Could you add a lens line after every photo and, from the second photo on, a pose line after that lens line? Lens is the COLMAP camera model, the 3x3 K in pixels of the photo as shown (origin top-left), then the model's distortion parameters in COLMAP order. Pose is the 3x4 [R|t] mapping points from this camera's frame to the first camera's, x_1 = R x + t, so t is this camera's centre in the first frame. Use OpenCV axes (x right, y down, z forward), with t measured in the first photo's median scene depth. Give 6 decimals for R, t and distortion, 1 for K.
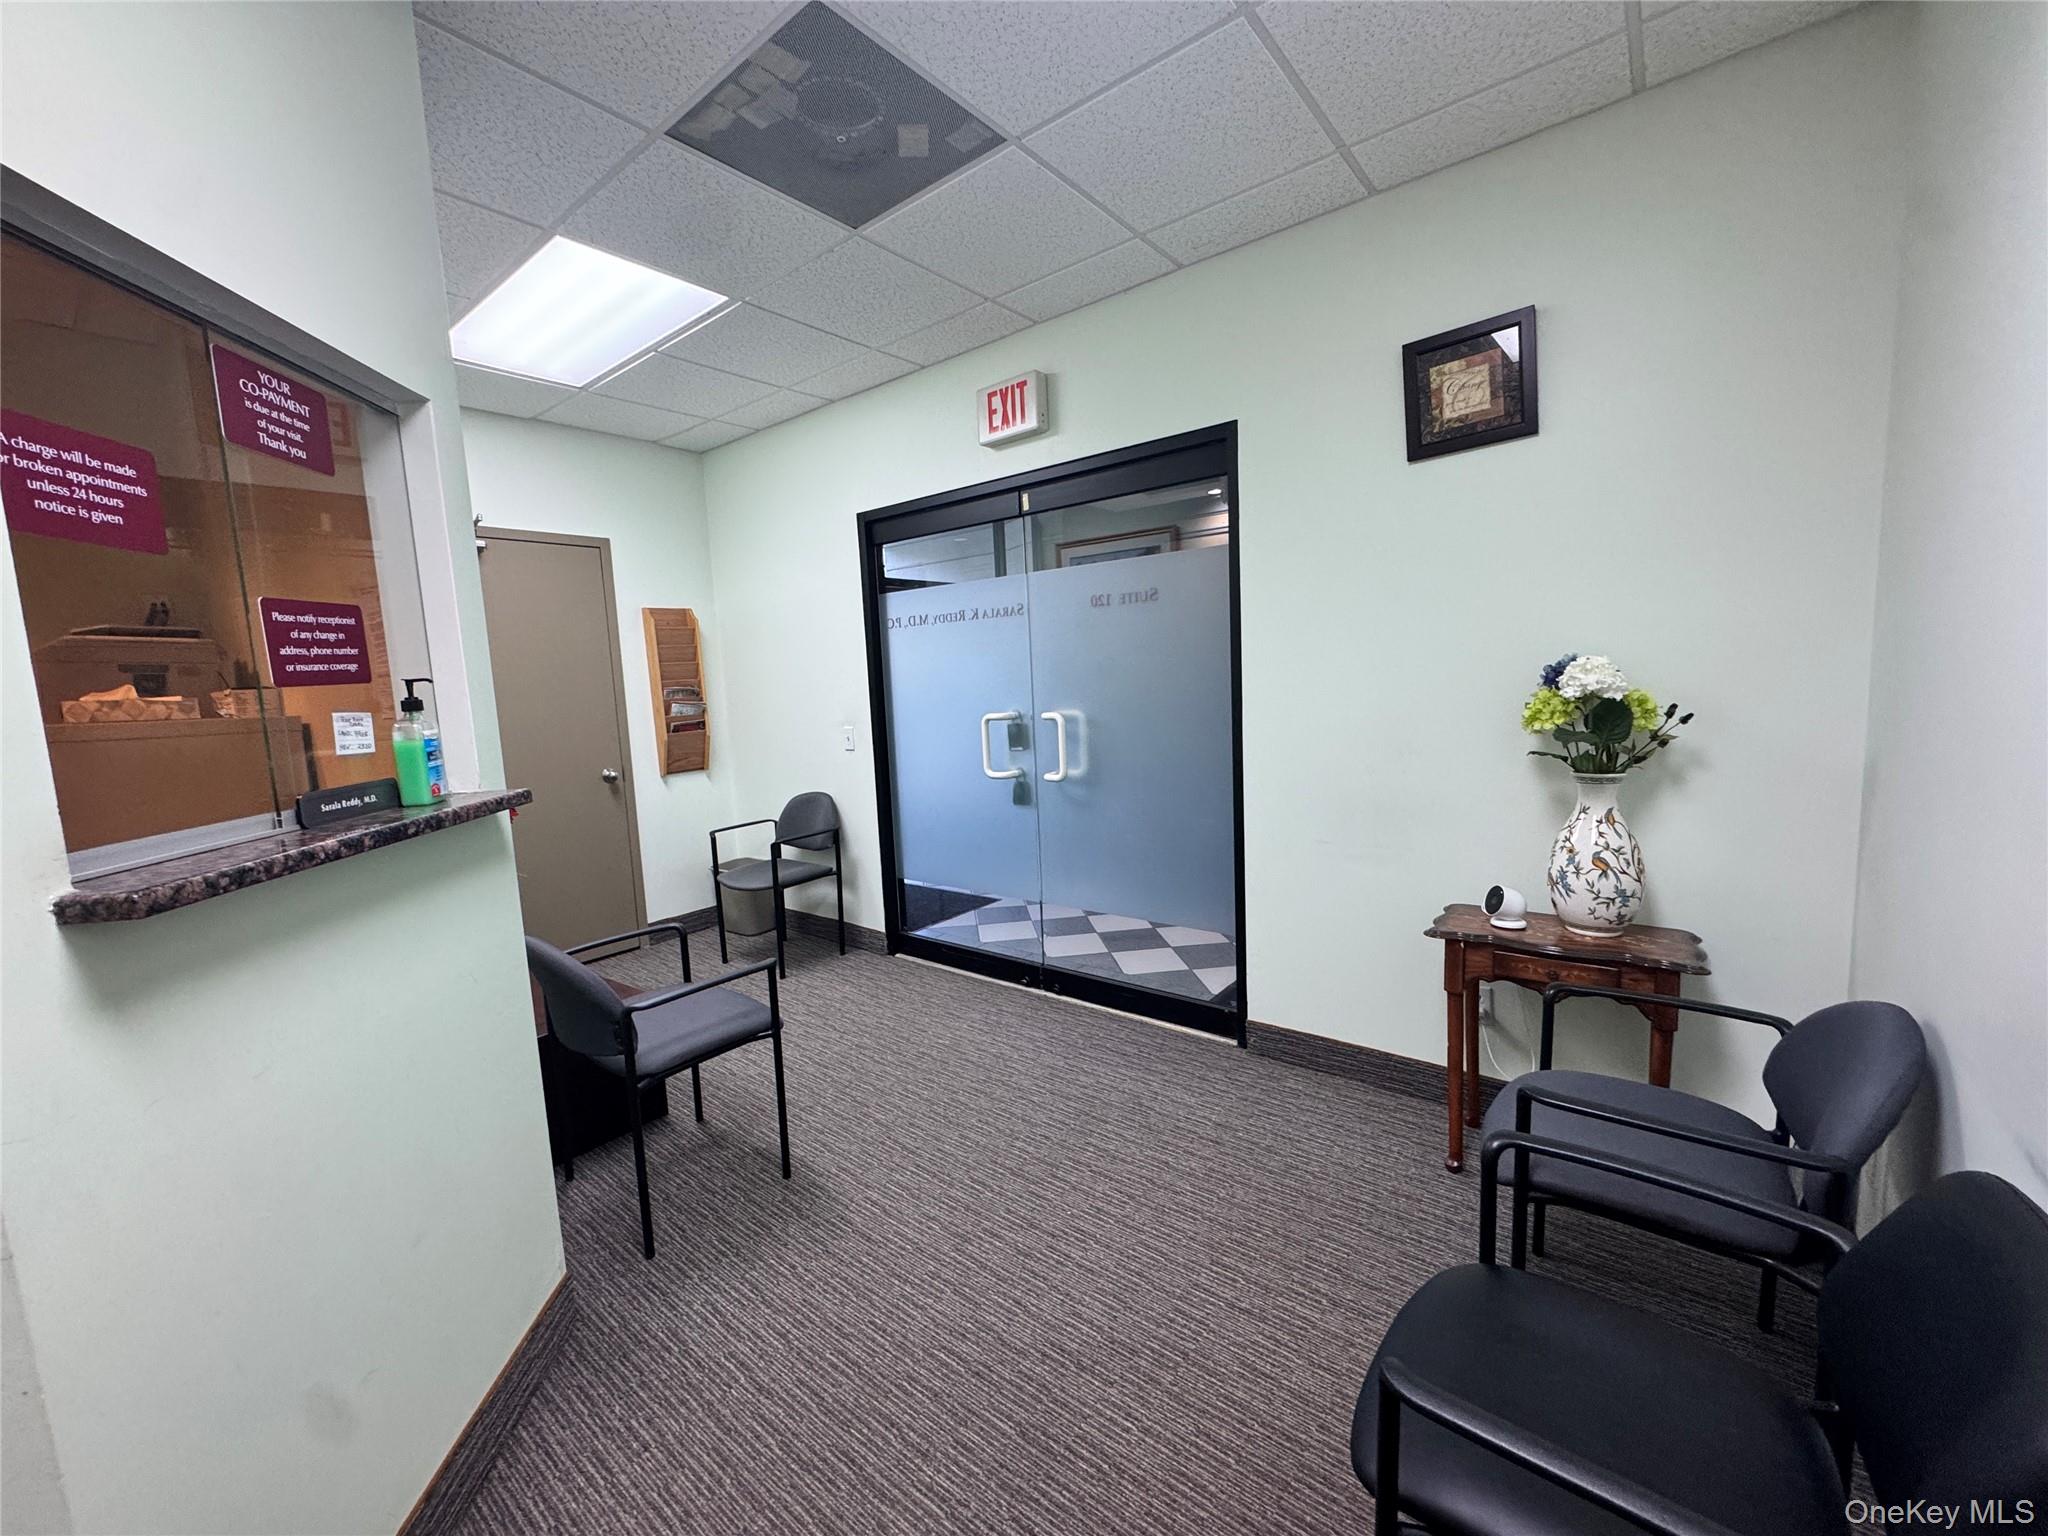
lens RADIAL K [[813.2, 0, 1023.6], [0, 813.2, 766.7], [0, 0, 1]] dist [-0.005923, 0.000975]
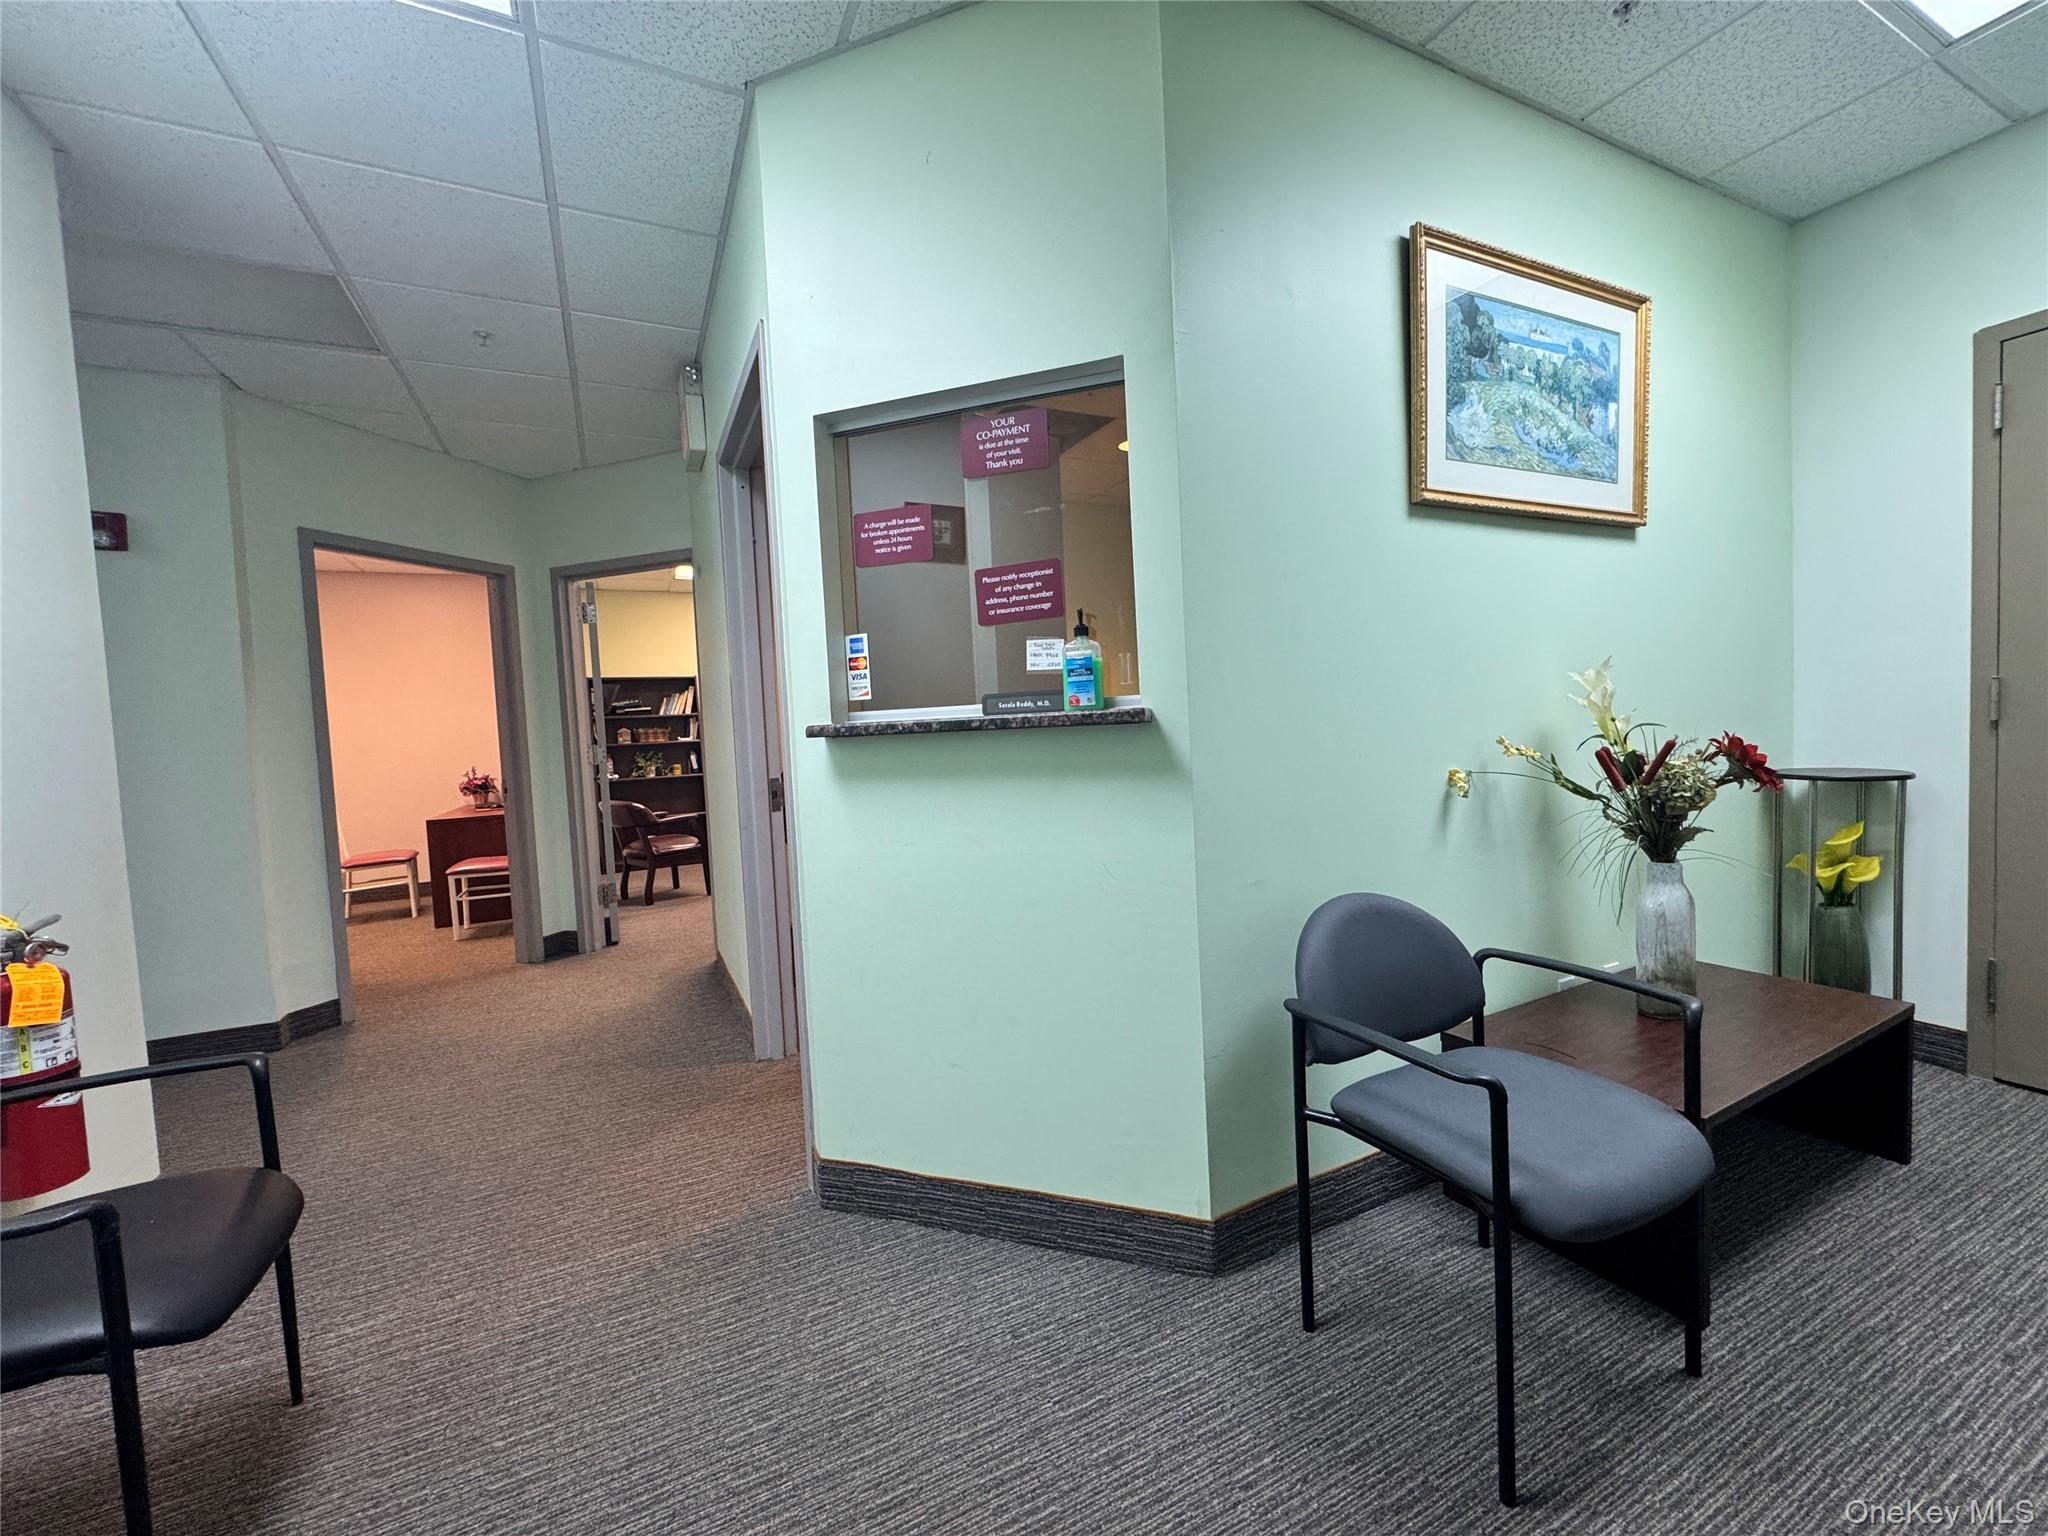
lens RADIAL K [[813.2, 0, 1022.5], [0, 813.2, 765.9], [0, 0, 1]] dist [-0.005923, 0.000975]
pose [[-0.417909, 0.109034, -0.901922, 0.250007], [-0.035365, 0.990067, 0.136076, -0.022748], [0.907801, 0.088764, -0.409901, 0.859323]]
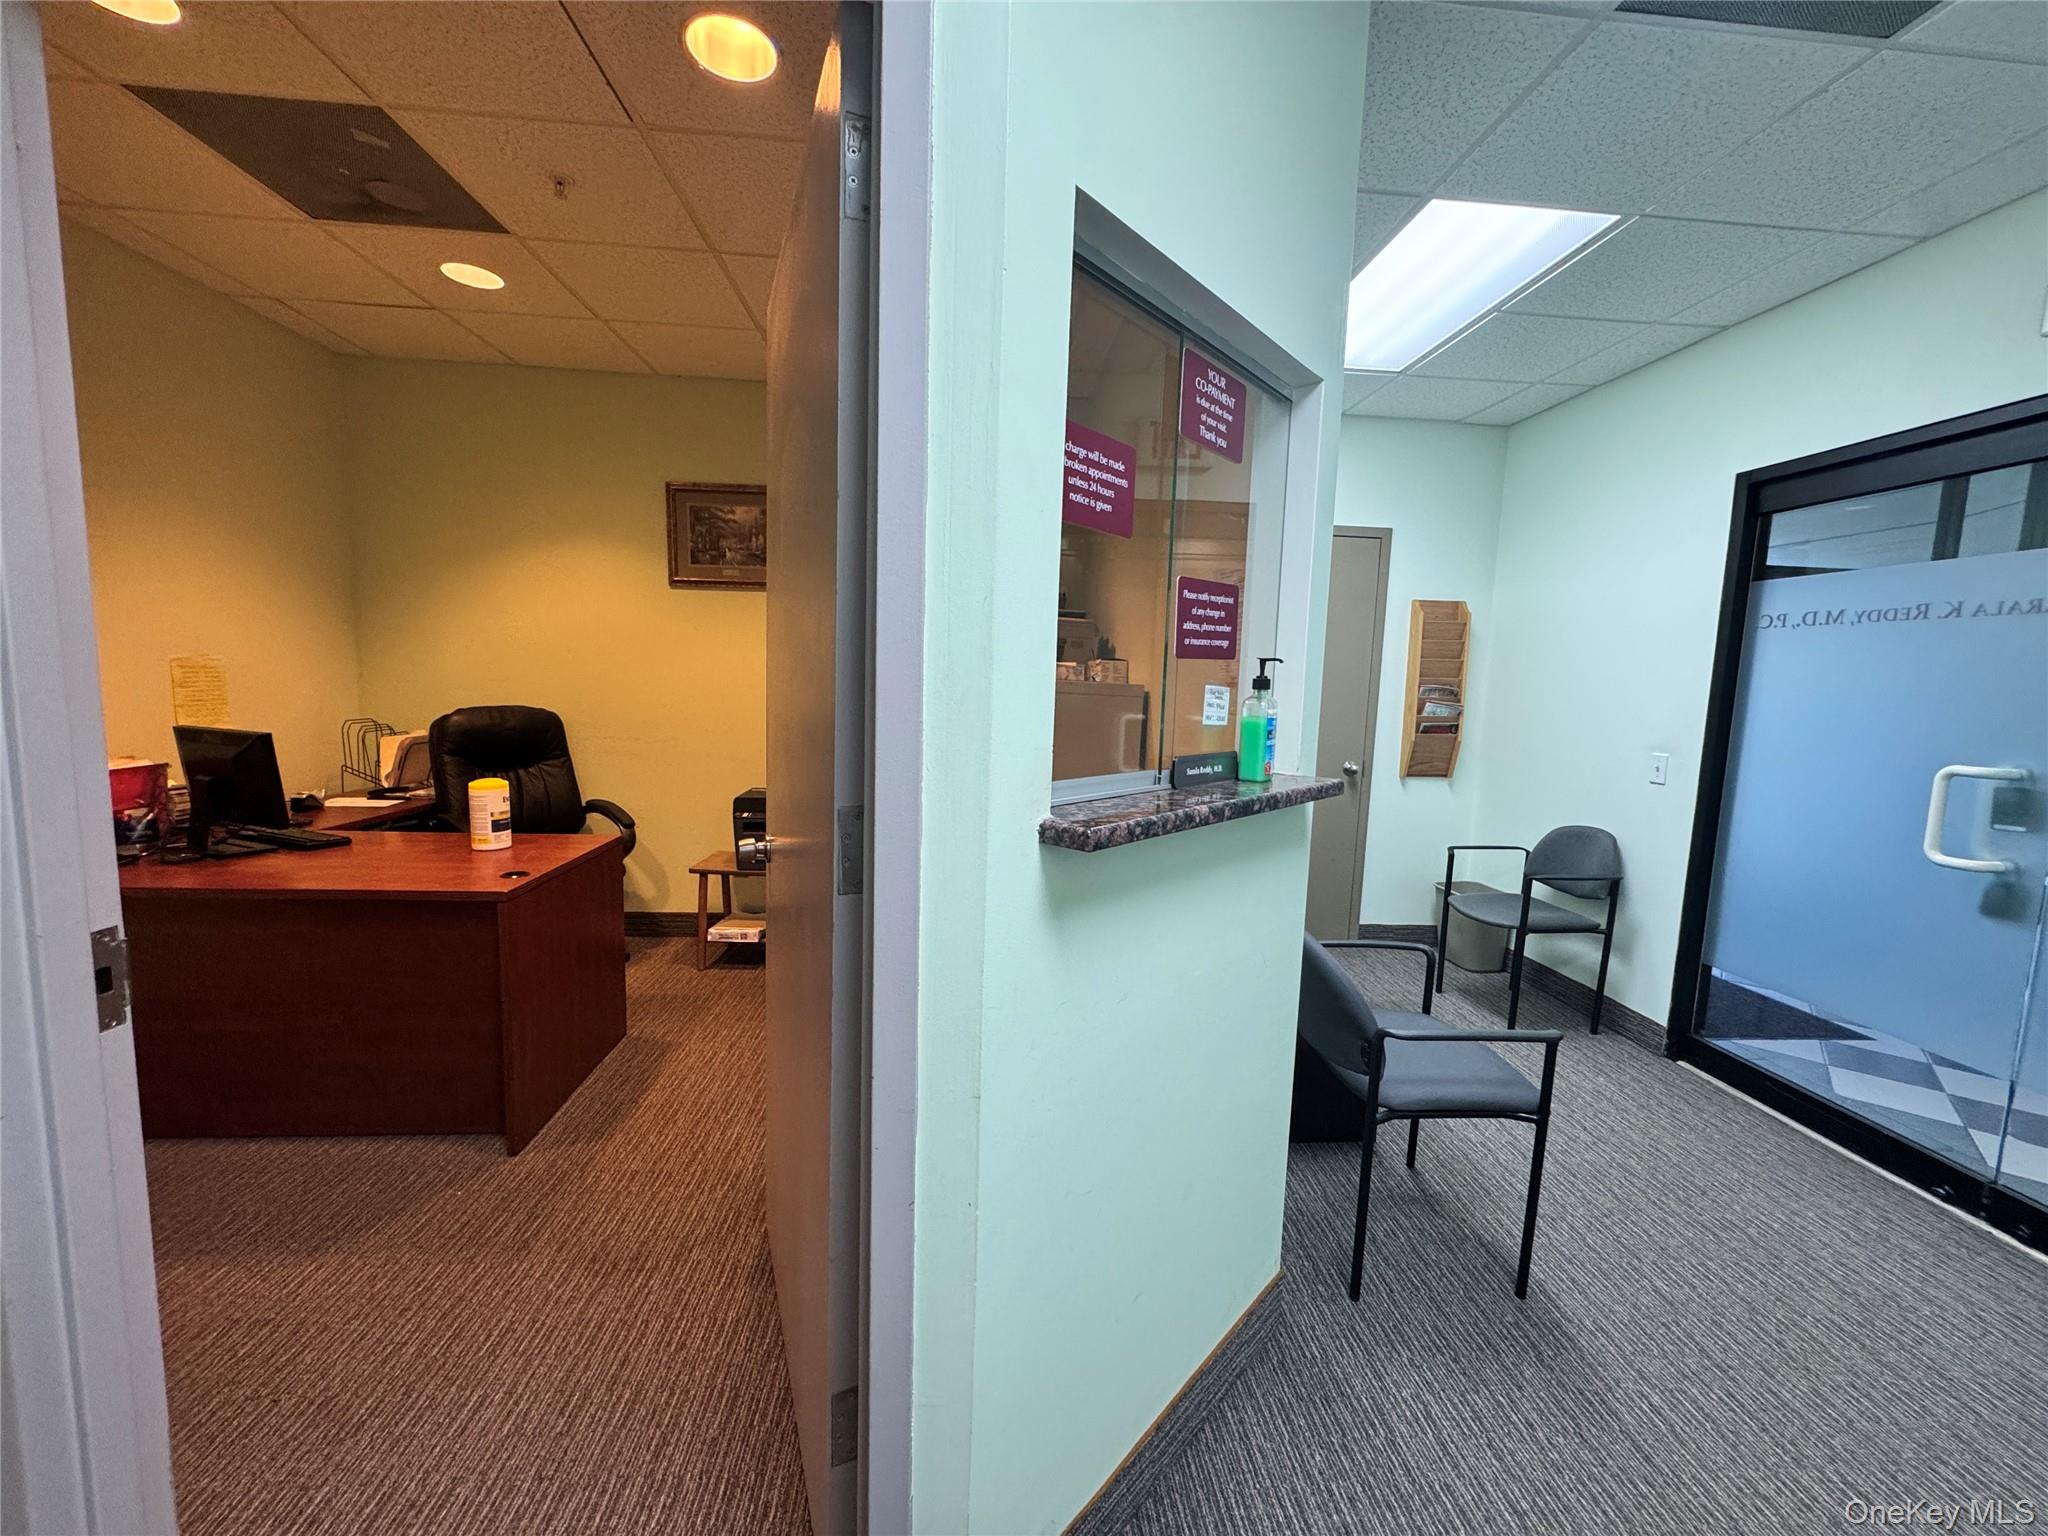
lens RADIAL K [[813.2, 0, 1021.2], [0, 813.2, 765.8], [0, 0, 1]] dist [-0.005923, 0.000975]
pose [[0.676328, 0.149864, -0.721194, -0.120805], [-0.148010, 0.986765, 0.066248, 0.002177], [0.721577, 0.061938, 0.689558, 0.046324]]
